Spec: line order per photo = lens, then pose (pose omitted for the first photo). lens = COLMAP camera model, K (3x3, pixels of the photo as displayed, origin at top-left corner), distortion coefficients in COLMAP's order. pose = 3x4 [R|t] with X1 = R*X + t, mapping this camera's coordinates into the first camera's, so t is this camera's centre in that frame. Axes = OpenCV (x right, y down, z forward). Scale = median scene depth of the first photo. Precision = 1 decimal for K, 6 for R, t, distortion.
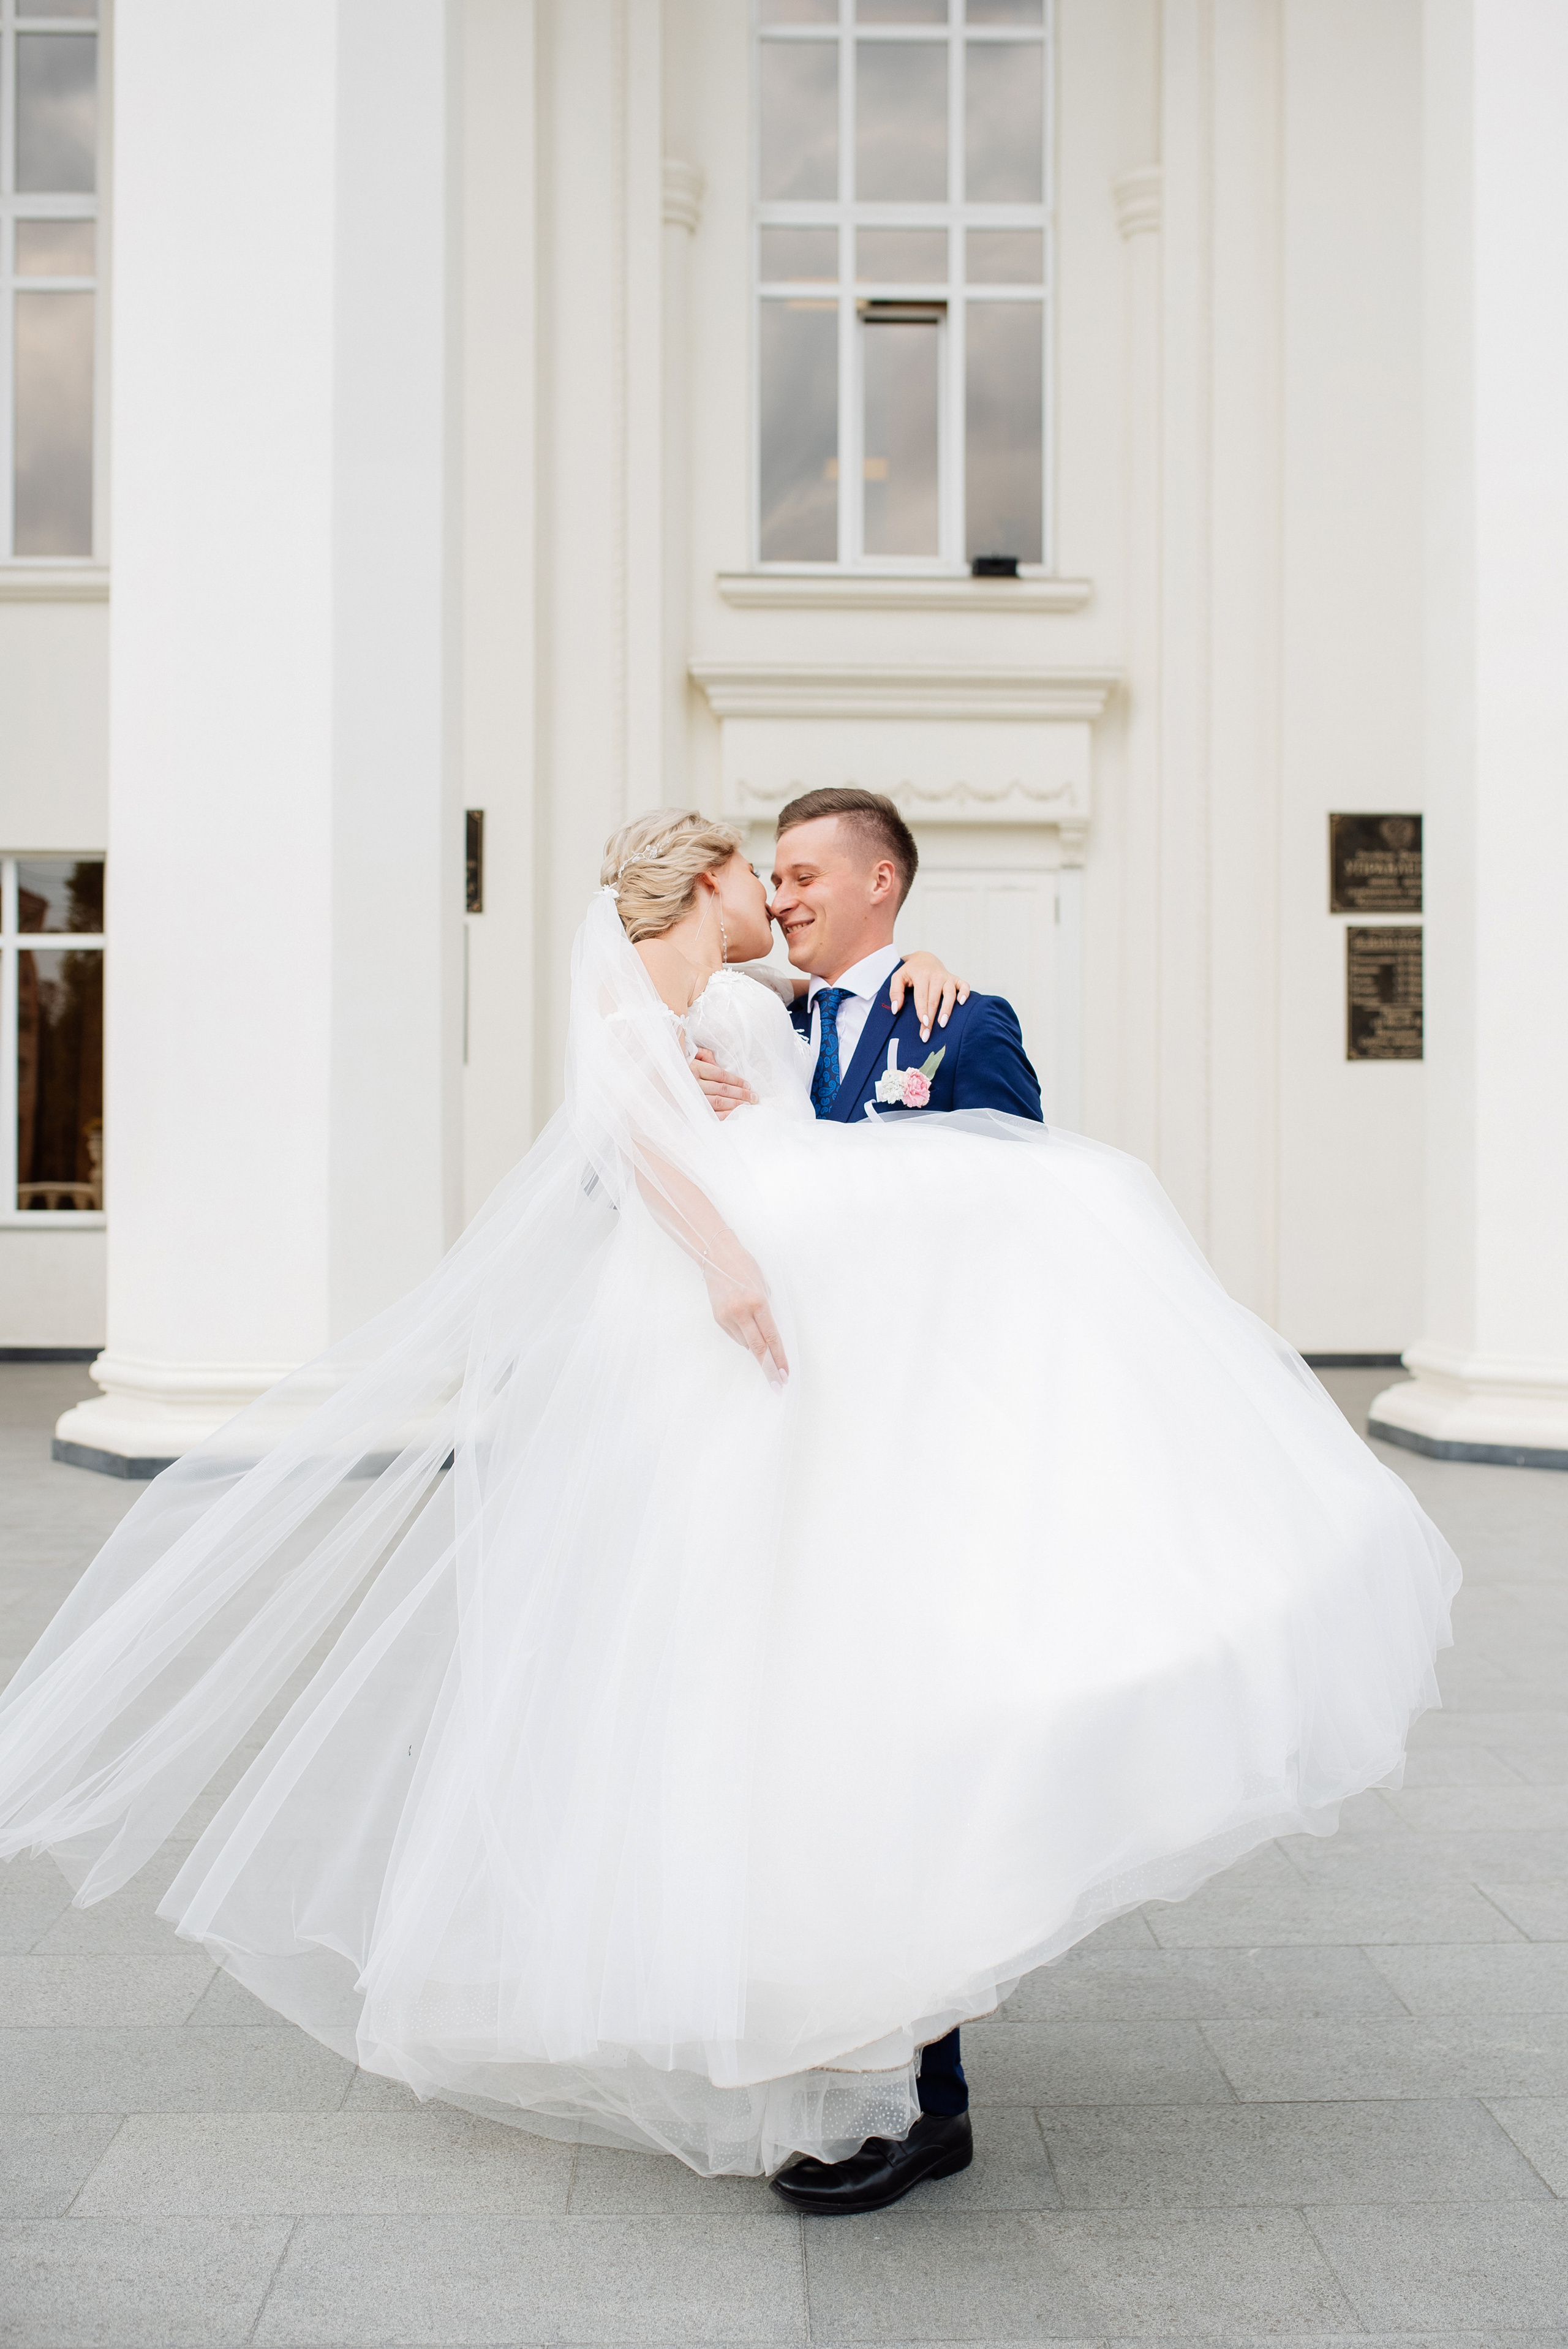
lens RADIAL K [[2241.5, 0, 784.0], [0, 2241.5, 1174.5], [0, 0, 1]] dist [-0.045747, 0.026392]
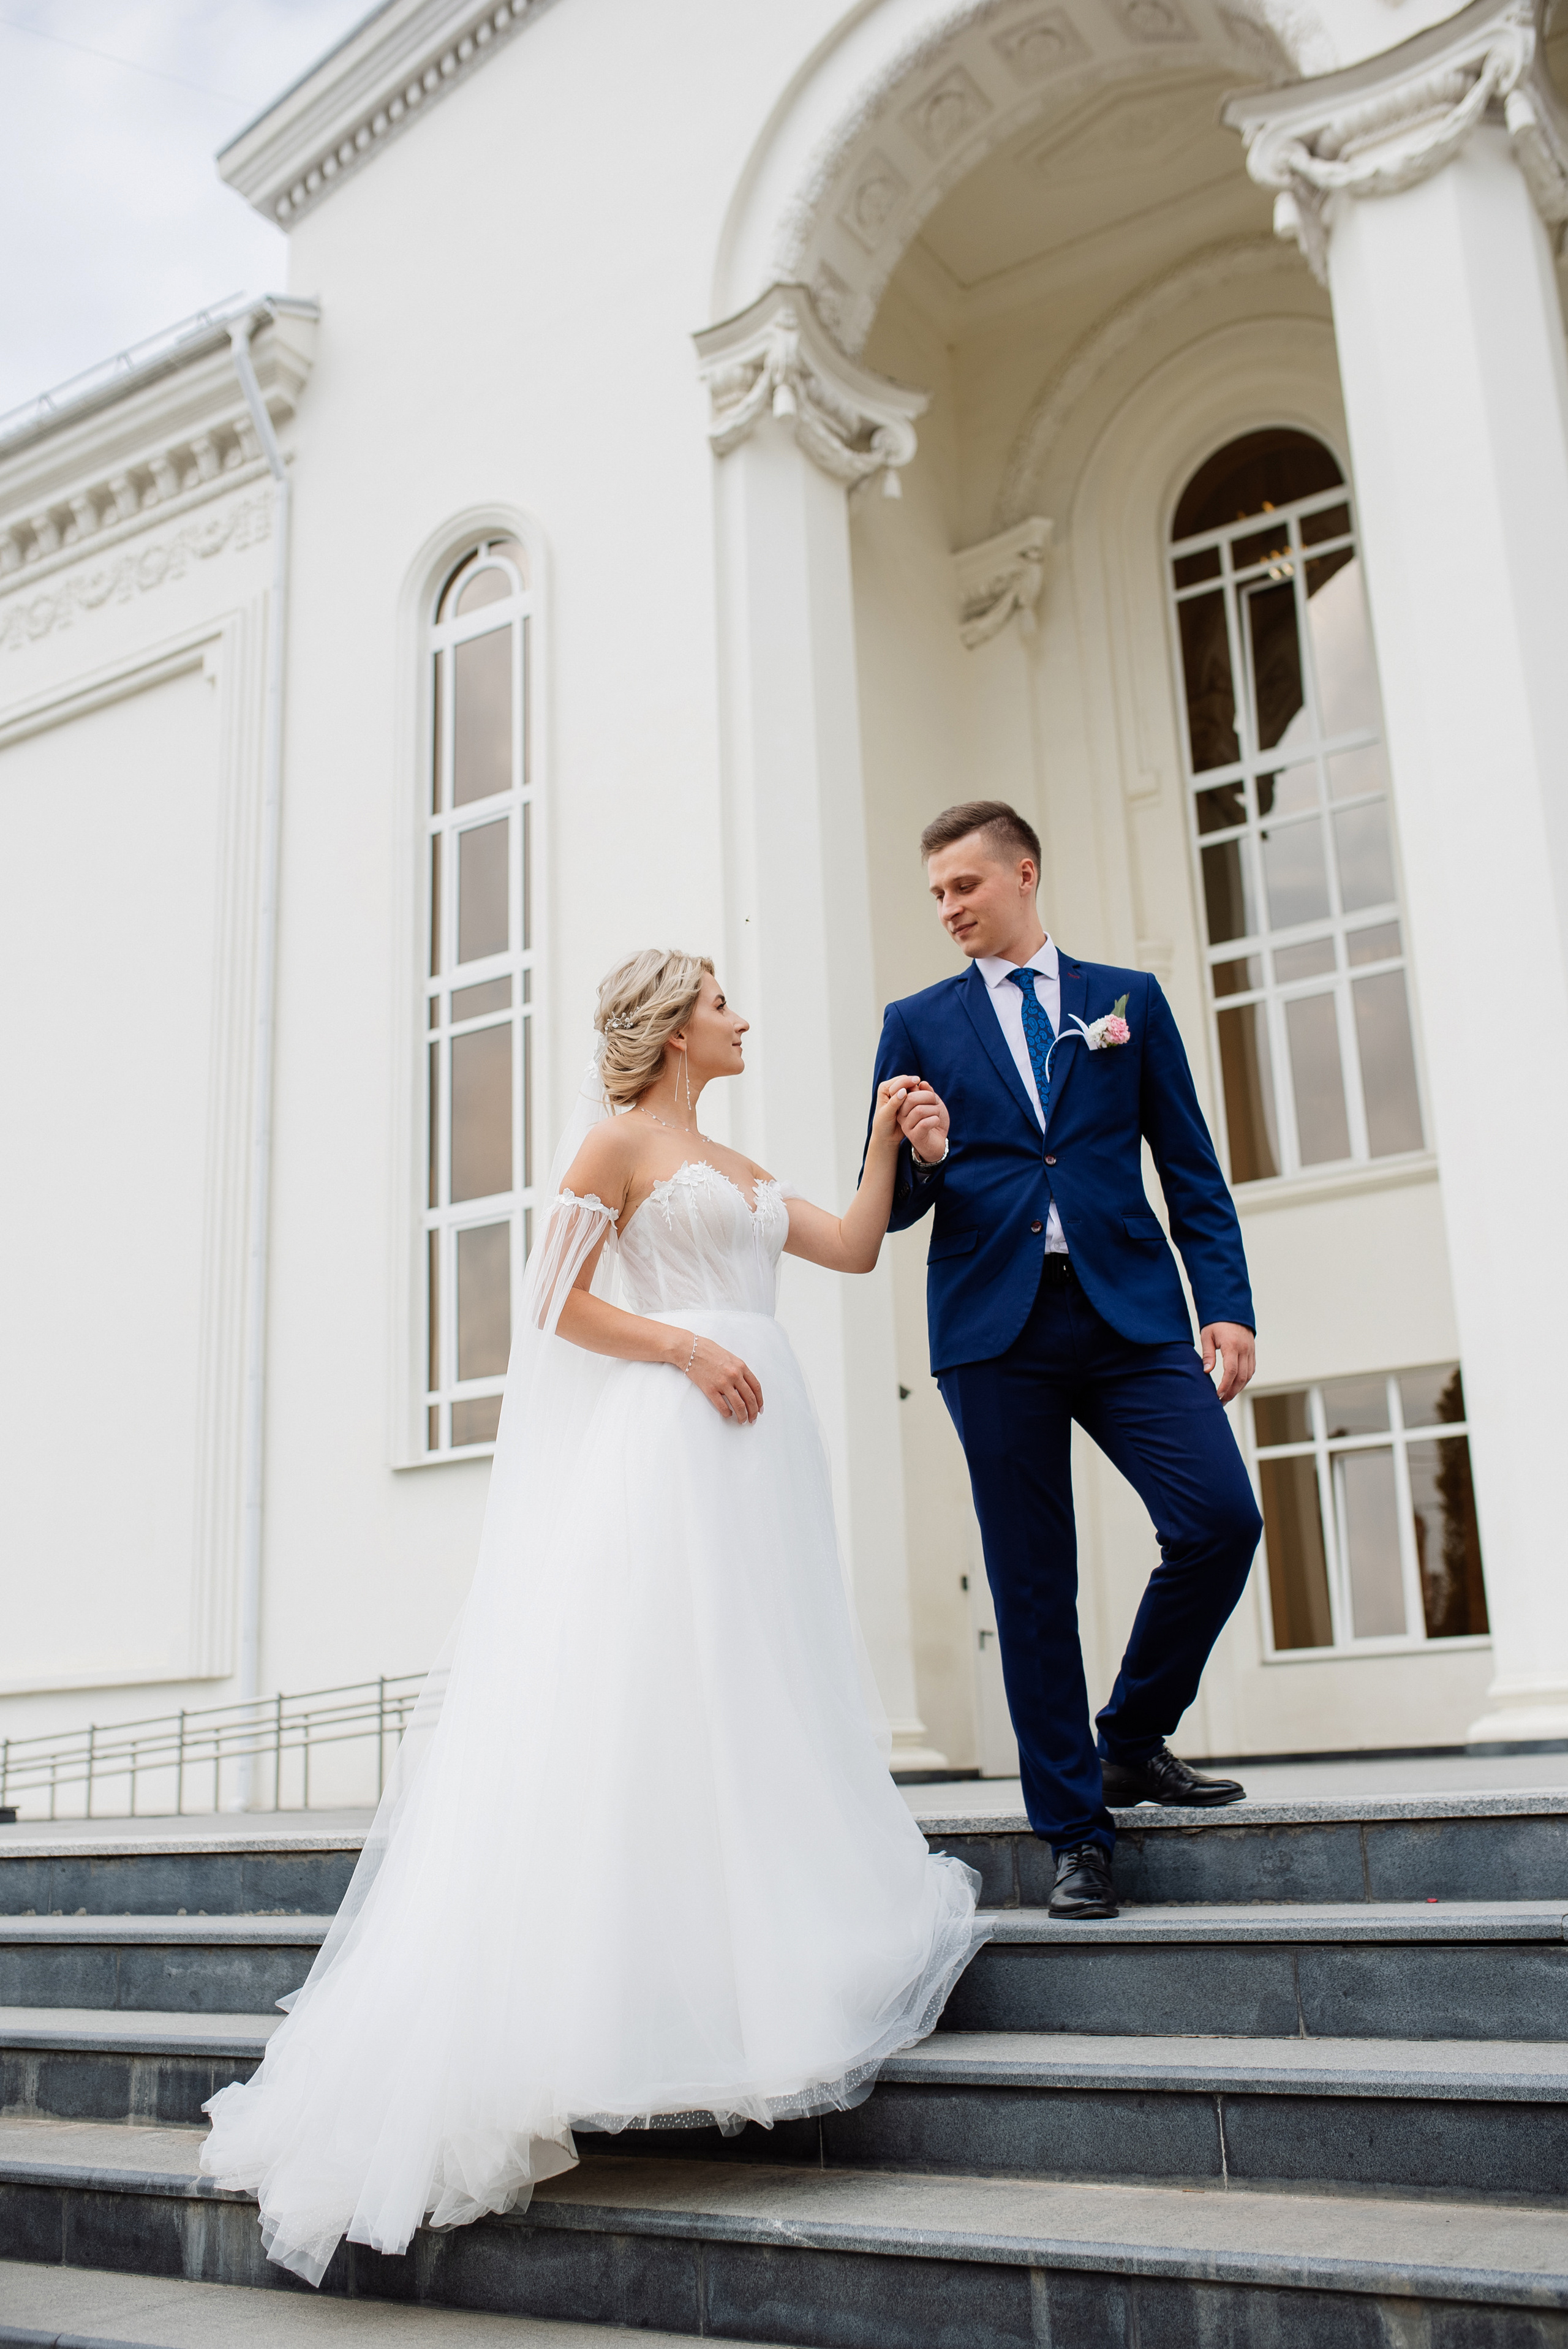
lens RADIAL K [[2241.5, 0, 784.0], [0, 2241.5, 1174.5], [0, 0, 1]] dist [-0.045747, 0.026392]
pose [[0.837408, -0.182013, -0.515382, 0.063299], [0.046145, 0.963102, -0.265152, 0.082346], [0.544627, 0.198258, 0.814908, -0.327470]]
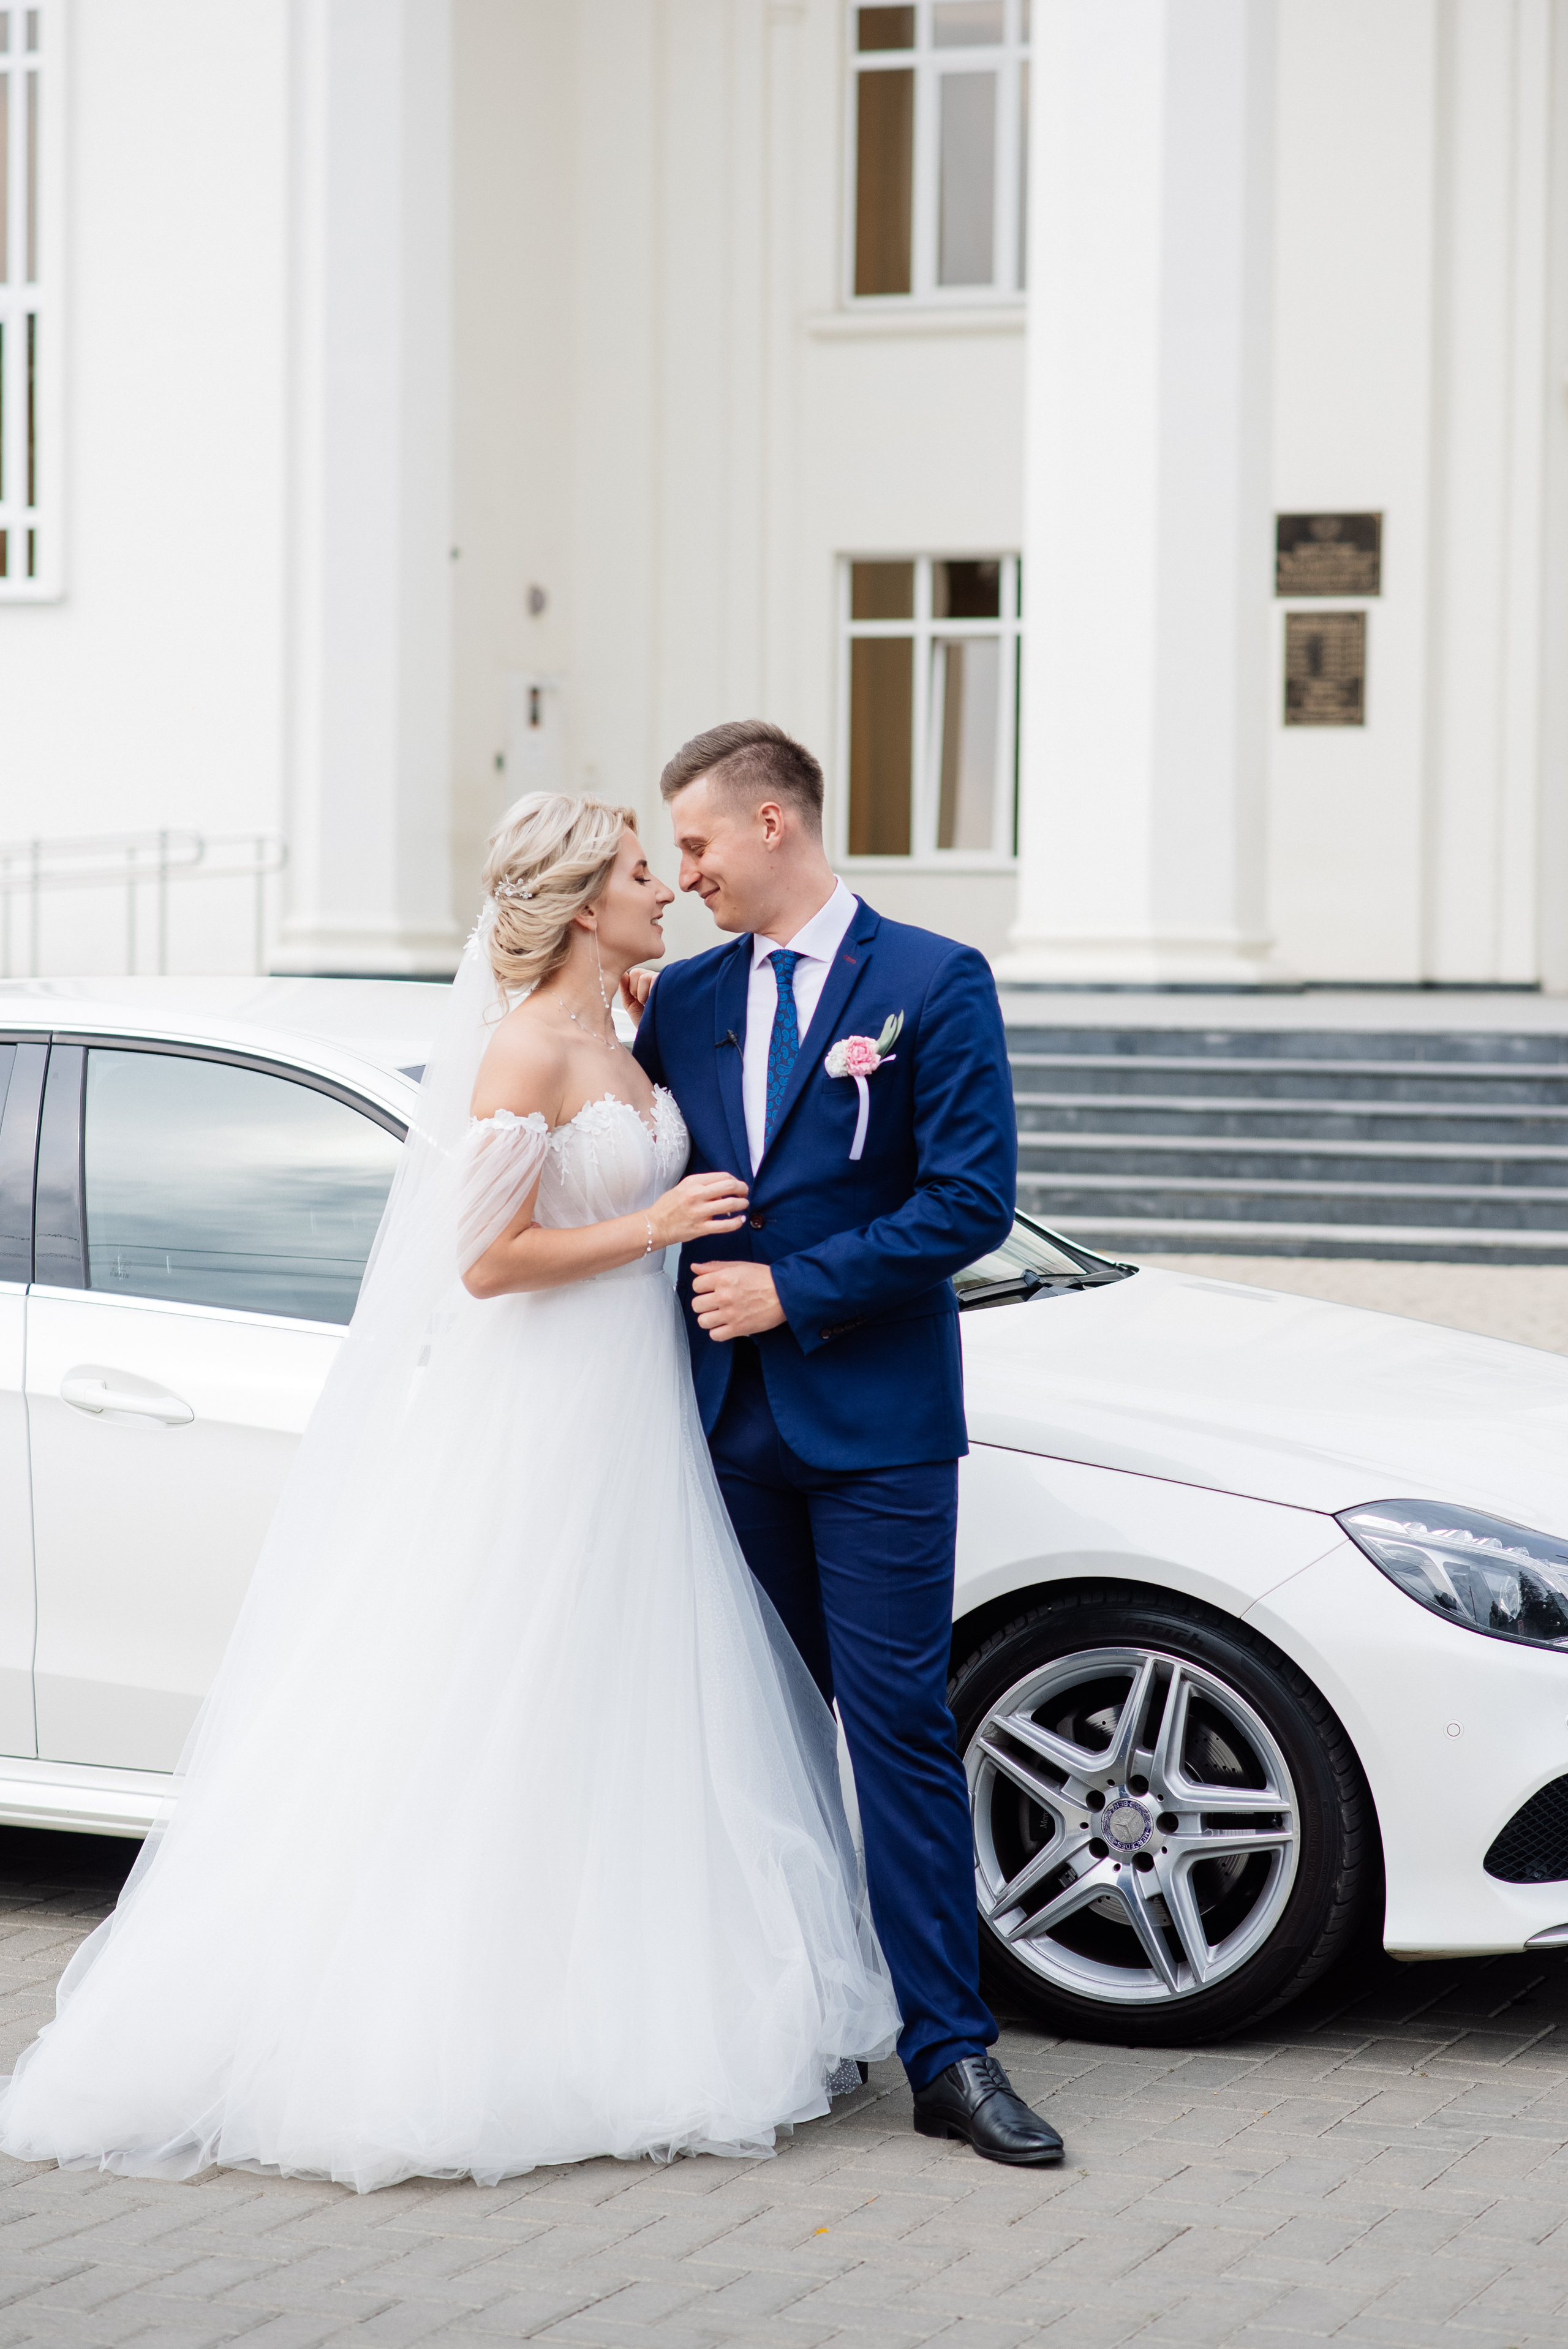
lens RADIAL K [[5282.9, 0, 848.2], [0, 5282.9, 1176.1], [0, 0, 1]] dist [0.114526, -0.375230]
pose [[0.923748, 0.020810, -0.382435, 0.646383], [-0.005939, 0.999181, 0.040024, 0.072497], [0.382954, -0.034701, 0.923115, -1.611159]]
